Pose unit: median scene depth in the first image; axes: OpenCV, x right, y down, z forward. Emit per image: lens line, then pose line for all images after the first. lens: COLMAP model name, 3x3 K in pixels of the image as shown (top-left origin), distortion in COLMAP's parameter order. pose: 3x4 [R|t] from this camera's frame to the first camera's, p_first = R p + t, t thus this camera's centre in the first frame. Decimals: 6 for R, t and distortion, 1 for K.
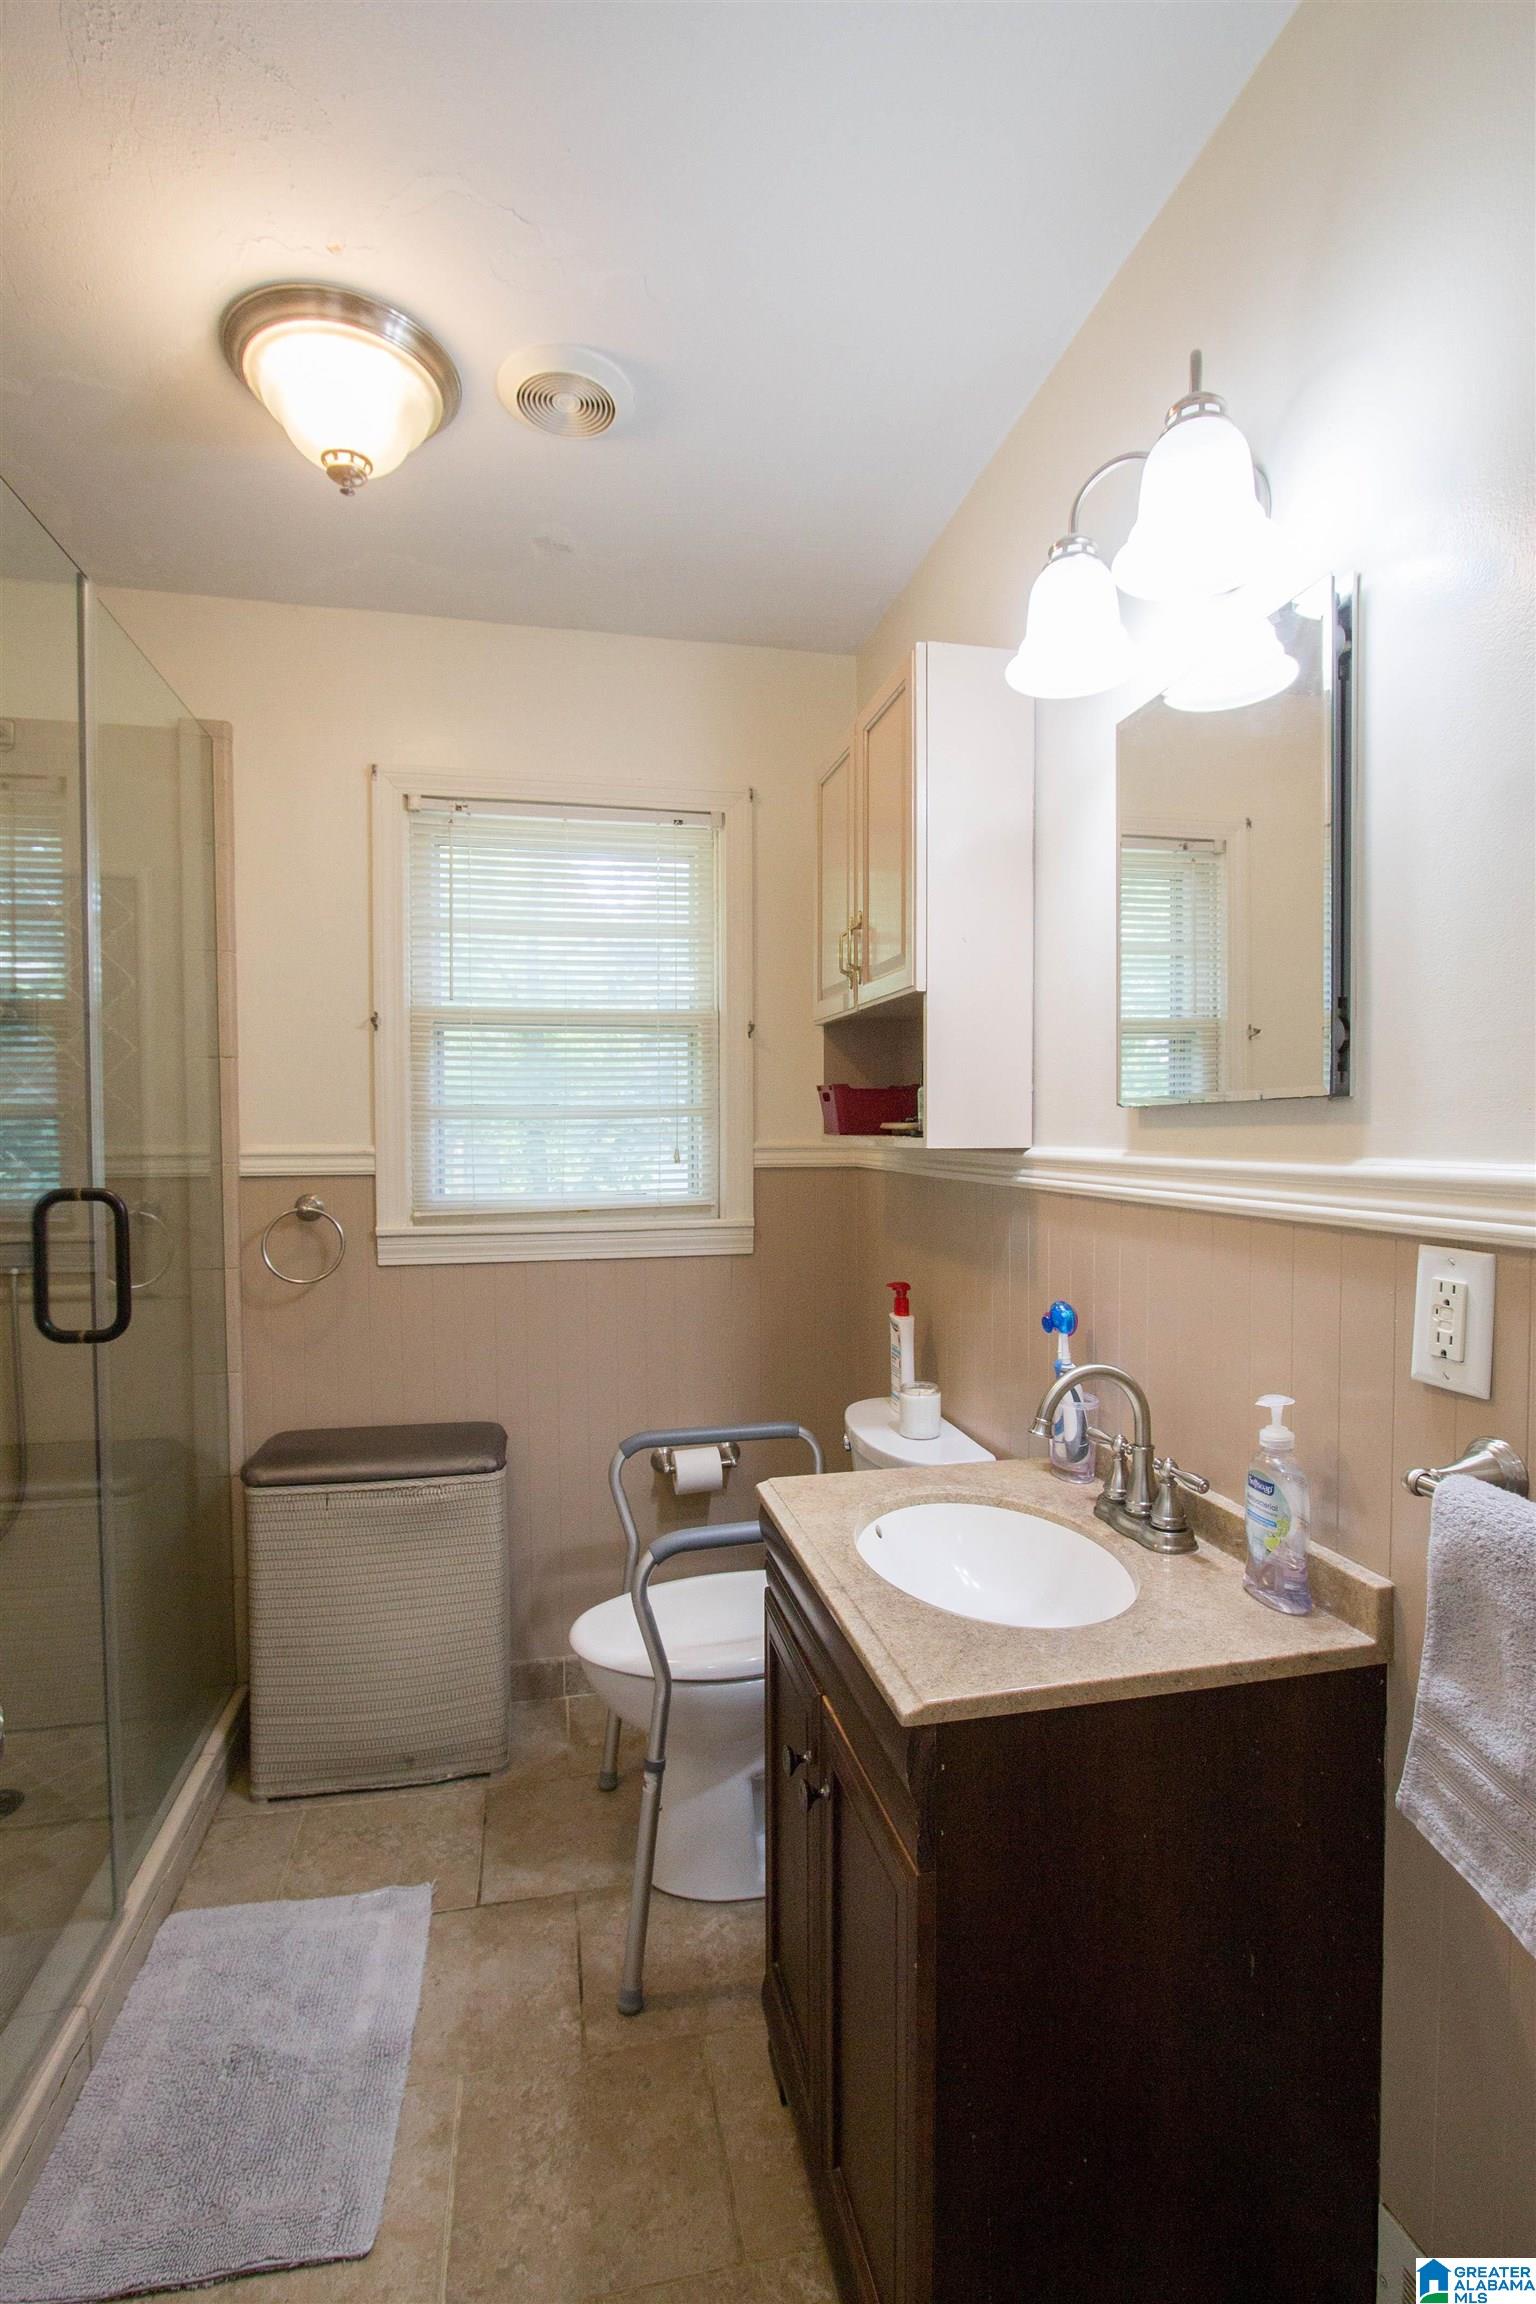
lens RADIAL K [[1075.5, 0, 764.7], [0, 1075.5, 1155.3], [0, 0, 1]] dist [-0.025228, 0.004695]
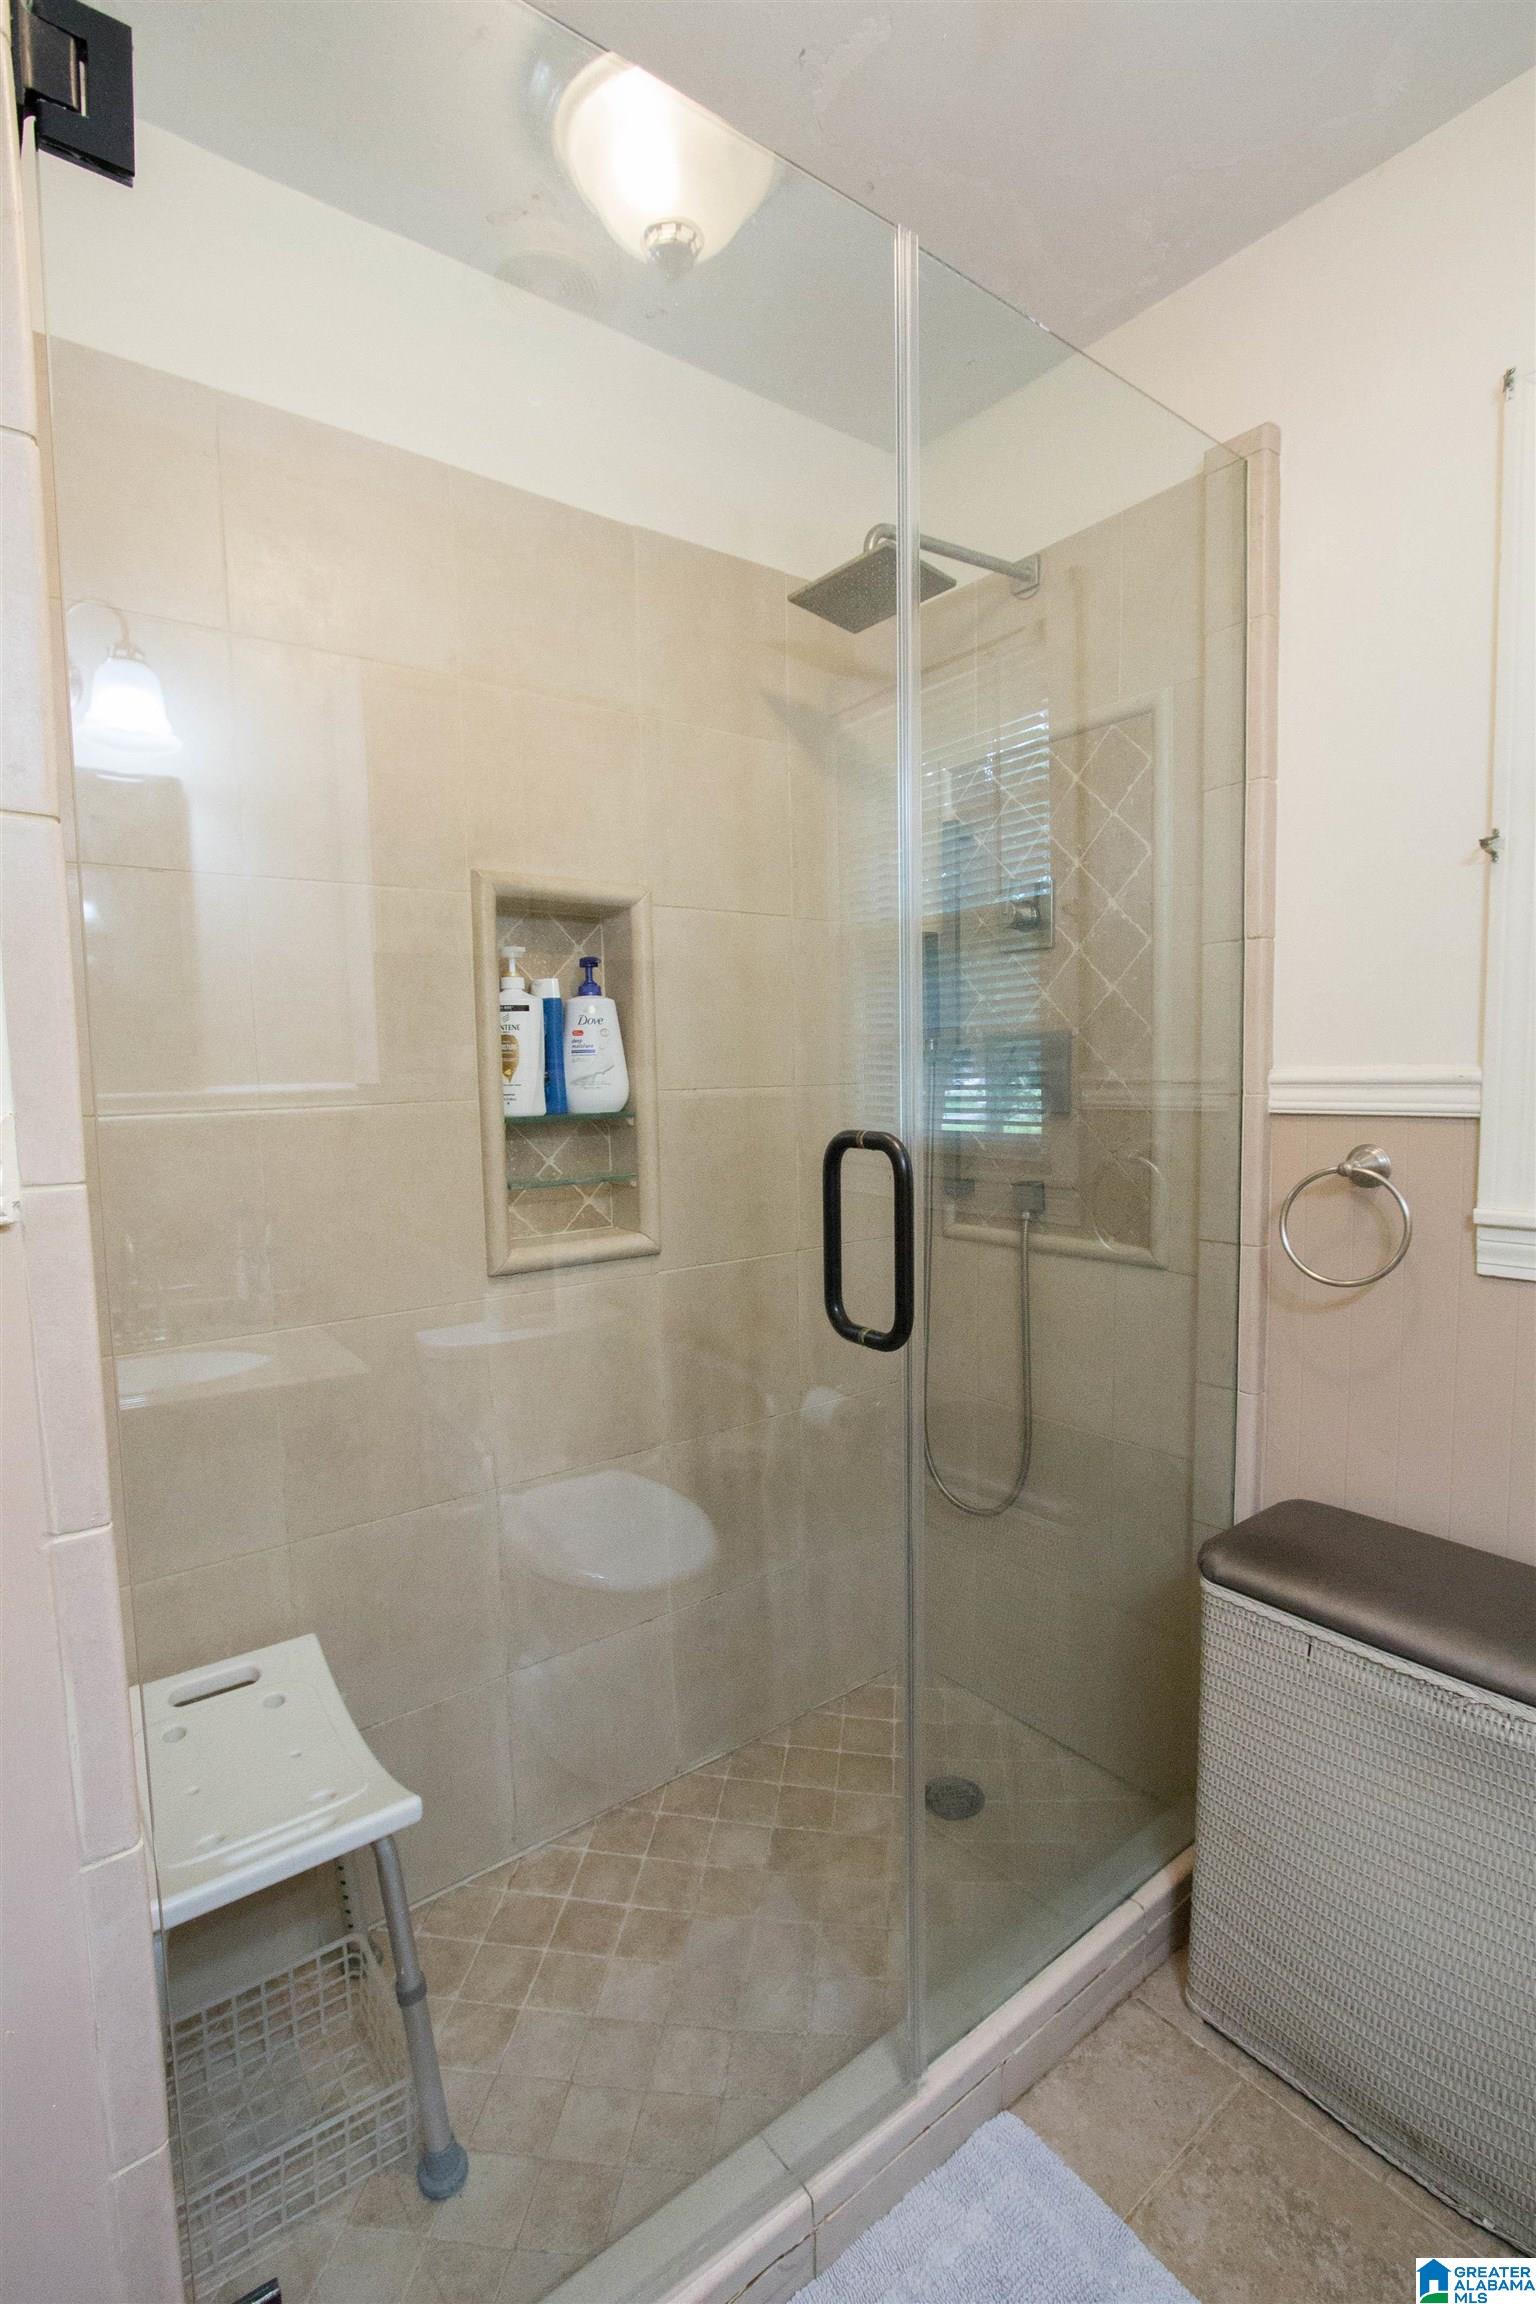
lens RADIAL K [[1075.5, 0, 768.2], [0, 1075.5, 1169.2], [0, 0, 1]] dist [-0.025228, 0.004695]
pose [[0.439075, 0.077287, -0.895120, -0.017428], [-0.000070, 0.996296, 0.085989, -0.003437], [0.898450, -0.037693, 0.437455, 0.419021]]
